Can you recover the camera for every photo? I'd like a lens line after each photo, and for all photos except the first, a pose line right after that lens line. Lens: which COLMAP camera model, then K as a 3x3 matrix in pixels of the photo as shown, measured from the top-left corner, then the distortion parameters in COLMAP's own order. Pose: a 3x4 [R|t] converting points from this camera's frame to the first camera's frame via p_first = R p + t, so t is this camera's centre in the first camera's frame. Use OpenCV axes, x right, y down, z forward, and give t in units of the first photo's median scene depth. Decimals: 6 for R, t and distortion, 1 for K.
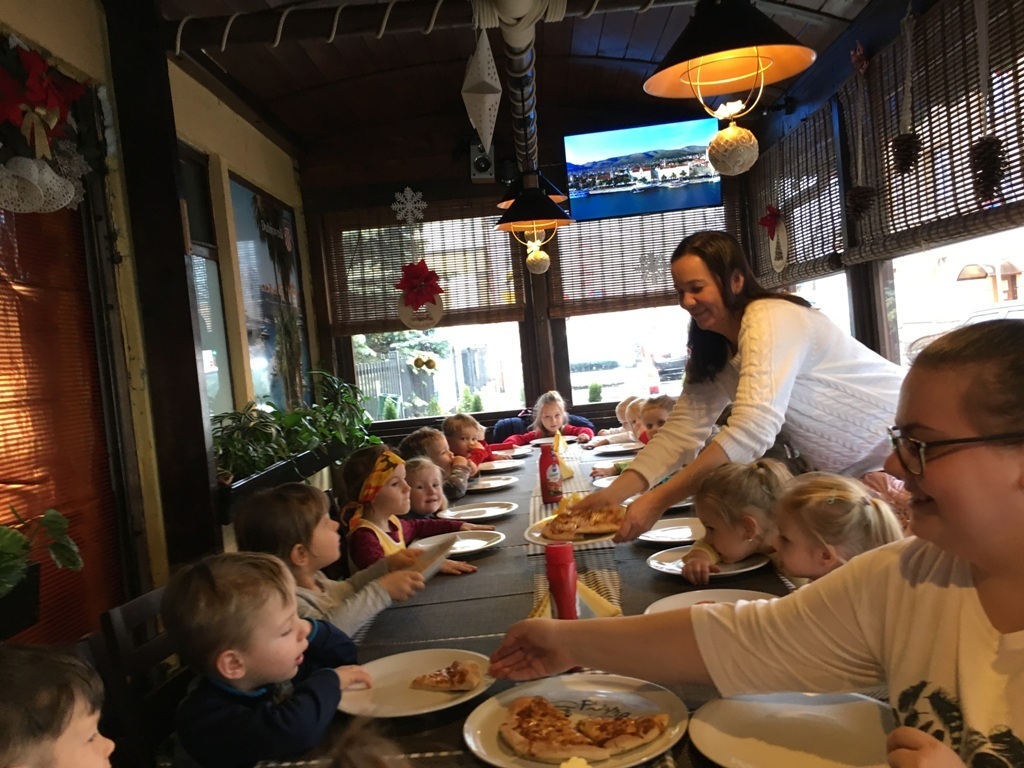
lens RADIAL K [[871.7, 0, 513.4], [0, 871.7, 374.0], [0, 0, 1]] dist [0.087952, -0.123080]
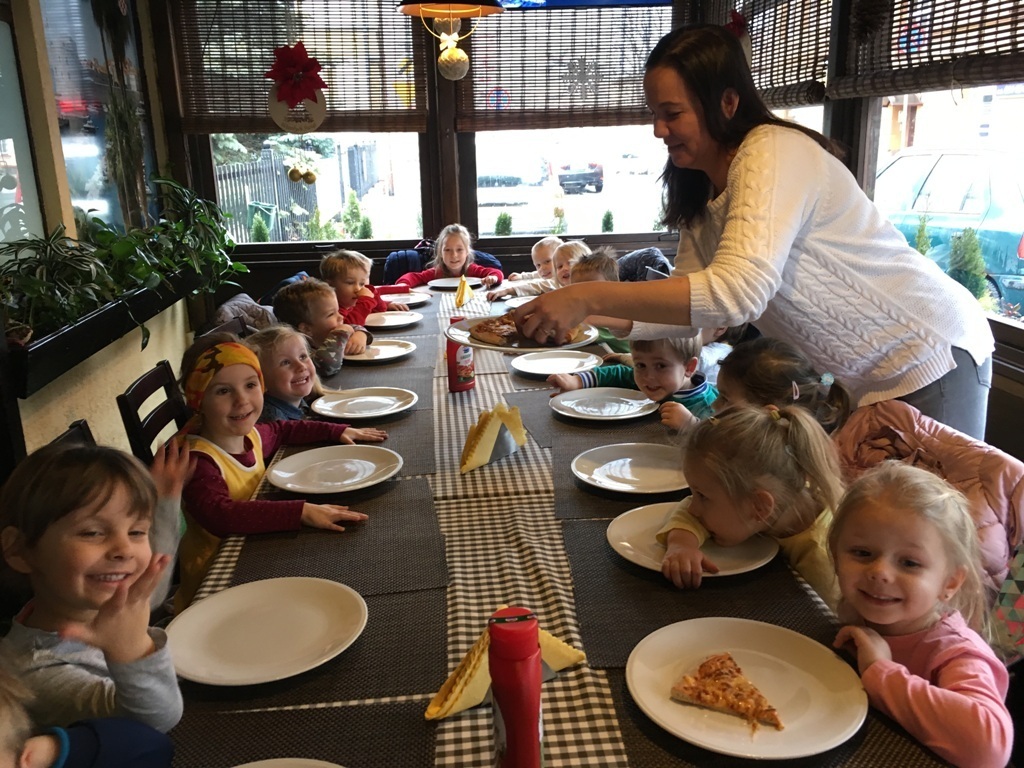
lens RADIAL K [[871.7, 0, 513.4], [0, 871.7, 374.0], [0, 0, 1]] dist [0.087952, -0.123080]
pose [[0.990280, 0.037155, 0.134032, -0.008915], [-0.065952, 0.973872, 0.217311, -0.024771], [-0.122456, -0.224039, 0.966856, 0.137245]]
